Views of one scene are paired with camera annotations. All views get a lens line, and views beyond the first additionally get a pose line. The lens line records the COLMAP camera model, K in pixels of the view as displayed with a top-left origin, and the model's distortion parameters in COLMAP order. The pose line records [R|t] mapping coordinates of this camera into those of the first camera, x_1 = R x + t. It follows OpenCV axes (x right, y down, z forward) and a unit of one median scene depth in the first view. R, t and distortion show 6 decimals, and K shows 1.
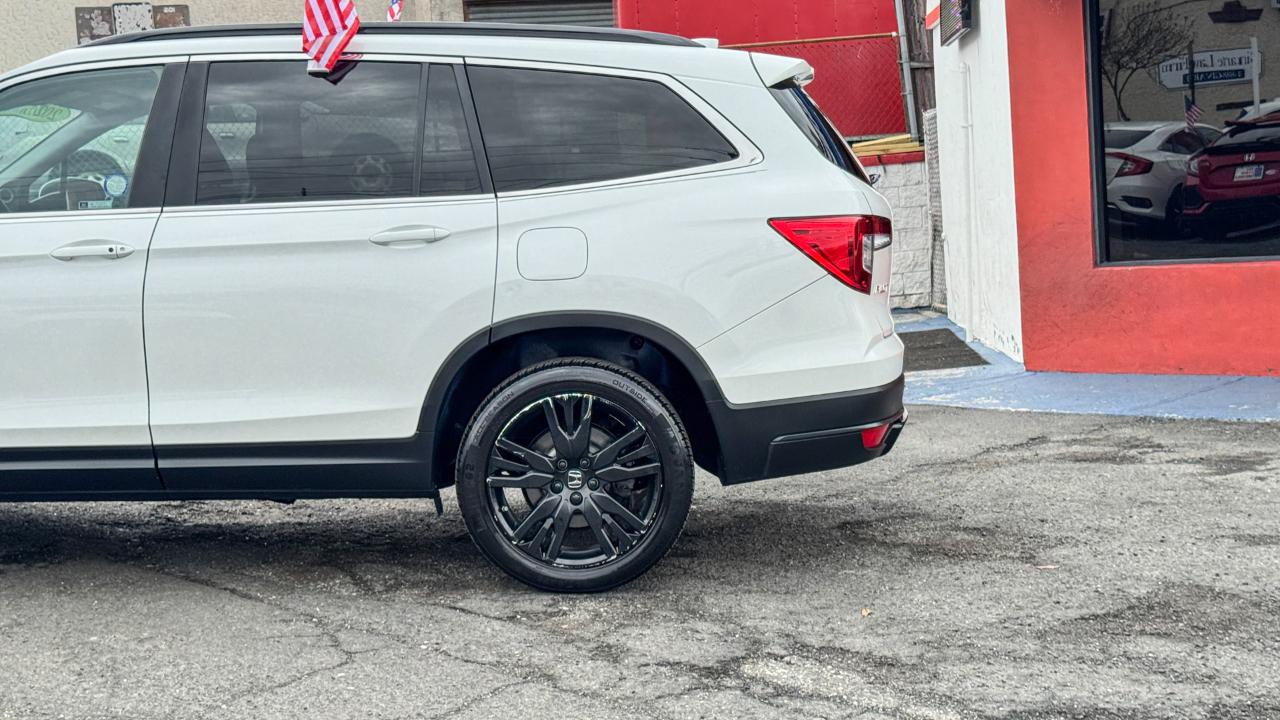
lens RADIAL K [[1780.1, 0, 619.0], [0, 1780.1, 376.1], [0, 0, 1]] dist [0.121762, -0.011749]
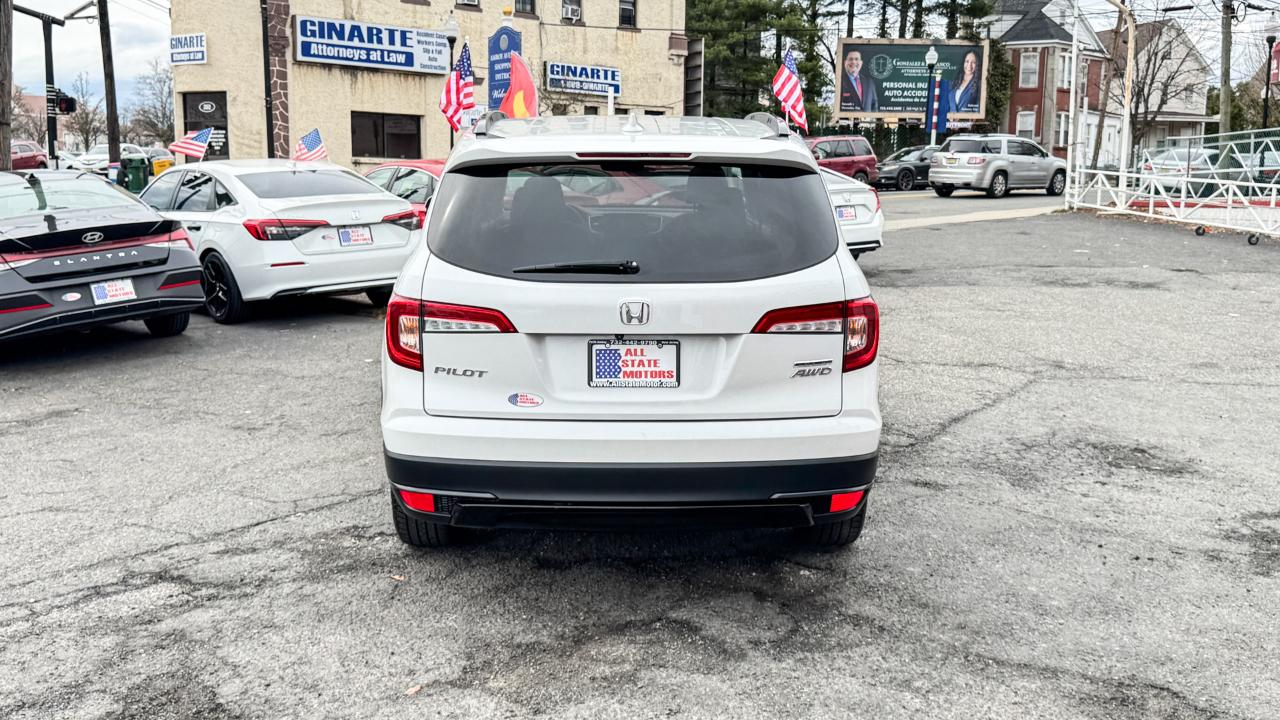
lens RADIAL K [[1257.4, 0, 640.0], [0, 1257.4, 360.0], [0, 0, 1]] dist [0.183146, -0.406456]
pose [[0.028250, 0.198425, -0.979709, 0.915338], [-0.098639, 0.975870, 0.194803, -0.220075], [0.994722, 0.091135, 0.047141, 1.124369]]
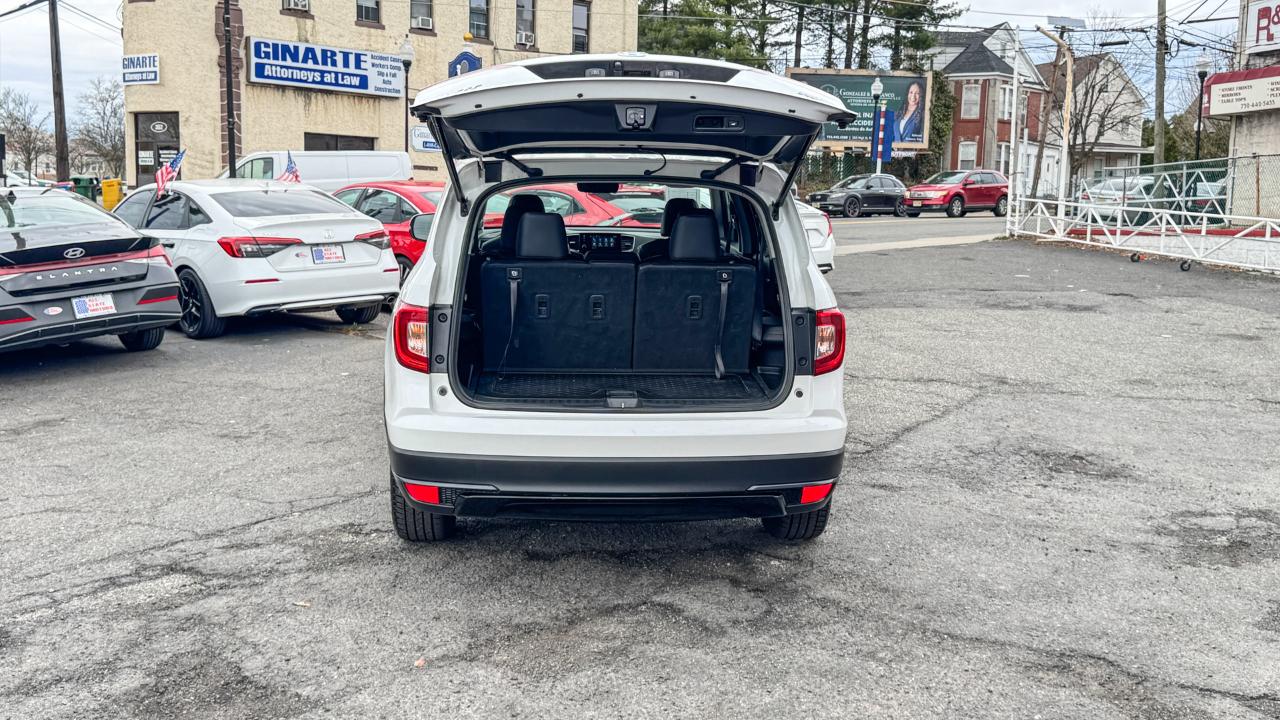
lens RADIAL K [[1257.4, 0, 640.0], [0, 1257.4, 360.0], [0, 0, 1]] dist [0.183146, -0.406456]
pose [[0.068361, 0.179834, -0.981319, 0.989265], [-0.110118, 0.978970, 0.171733, -0.218236], [0.991565, 0.096321, 0.086726, 1.094136]]
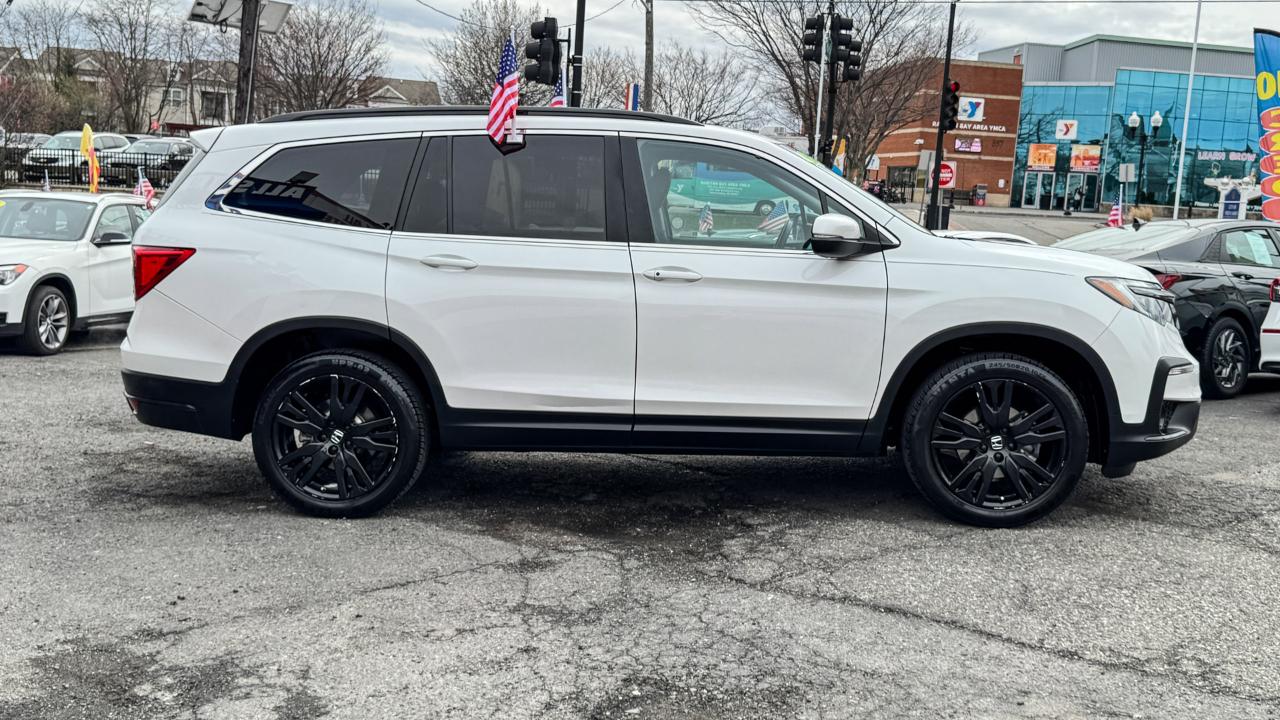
lens RADIAL K [[1343.2, 0, 640.0], [0, 1343.2, 360.0], [0, 0, 1]] dist [0.214054, -0.499384]
pose [[-0.998730, -0.002563, 0.050319, -0.314259], [0.007621, 0.979528, 0.201164, -0.242910], [-0.049805, 0.201292, -0.978264, 2.349344]]
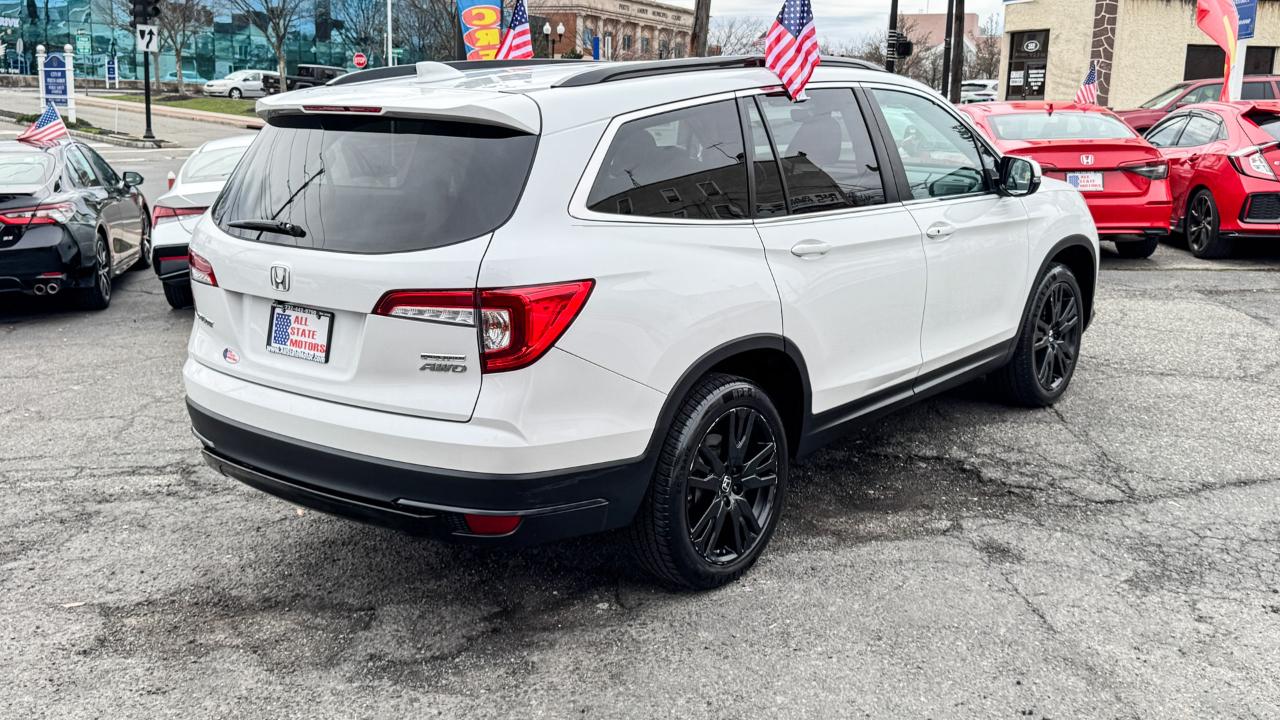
lens RADIAL K [[1272.2, 0, 640.0], [0, 1272.2, 360.0], [0, 0, 1]] dist [0.079684, -0.144505]
pose [[-0.624011, 0.198839, -0.755694, 0.597297], [-0.050685, 0.954748, 0.293067, -0.277075], [0.779770, 0.221179, -0.585695, 1.740441]]
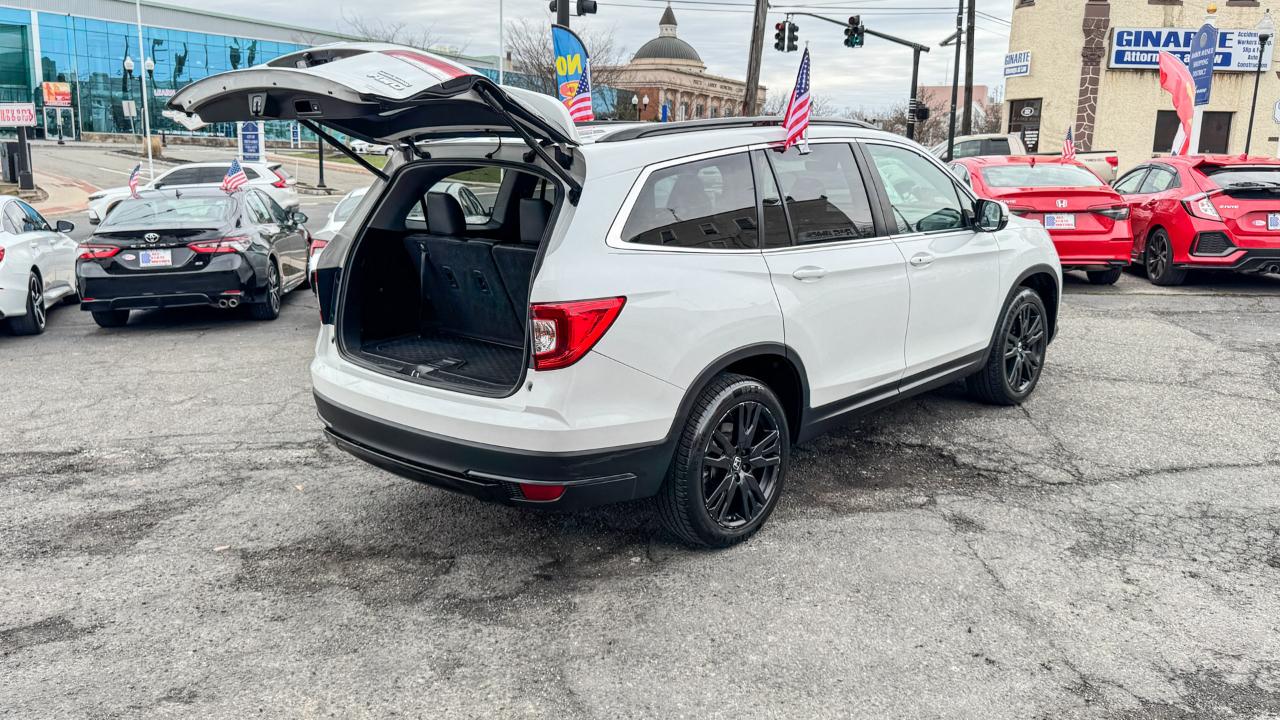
lens RADIAL K [[1018.8, 0, 647.7], [0, 1018.8, 364.6], [0, 0, 1]] dist [0.056135, -0.082361]
pose [[-0.669966, 0.191691, -0.717217, 0.573843], [-0.043661, 0.954244, 0.295826, -0.275212], [0.741107, 0.229508, -0.630941, 1.761449]]
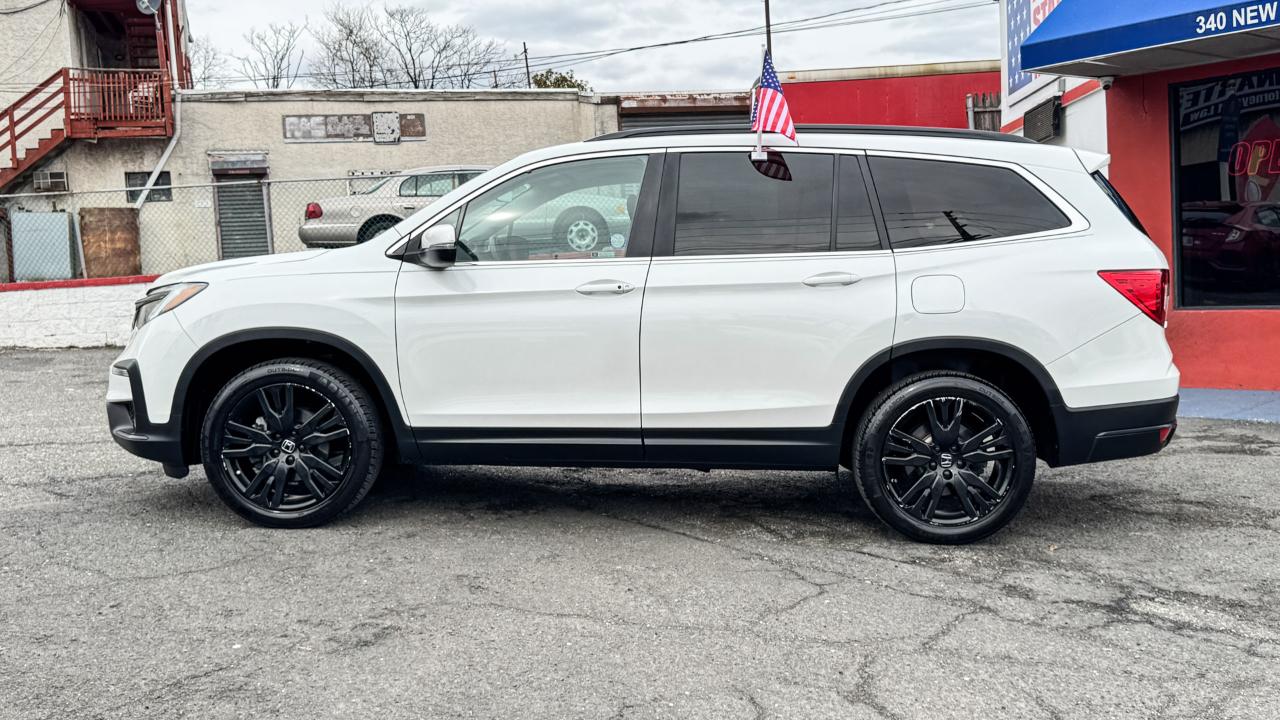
lens RADIAL K [[1257.4, 0, 640.0], [0, 1257.4, 360.0], [0, 0, 1]] dist [0.183146, -0.406456]
pose [[0.999648, 0.019022, -0.018511, -0.242339], [-0.019306, 0.999697, -0.015290, 0.000831], [0.018215, 0.015642, 0.999712, 0.026624]]
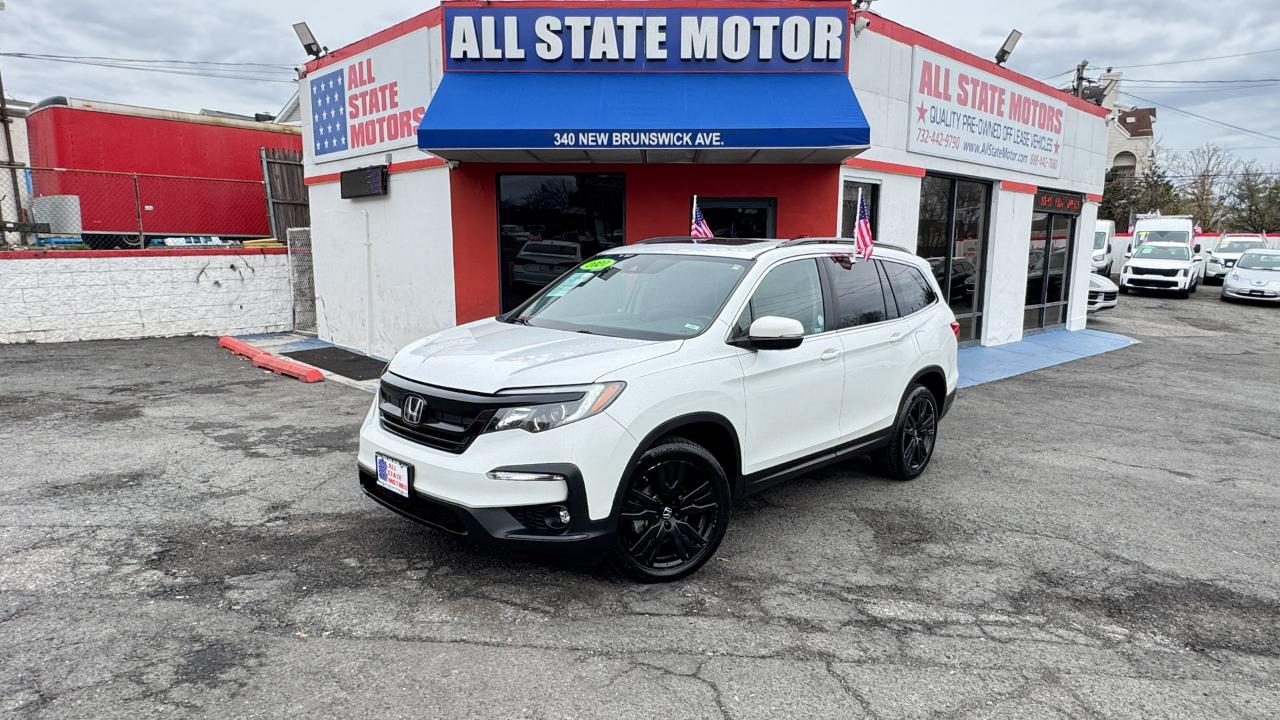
lens RADIAL K [[769.2, 0, 641.2], [0, 769.2, 382.8], [0, 0, 1]] dist [-0.002447, 0.000715]
pose [[0.673053, -0.057849, 0.737328, -0.544305], [0.013593, 0.997735, 0.065872, -0.102853], [-0.739469, -0.034313, 0.672315, 0.565161]]
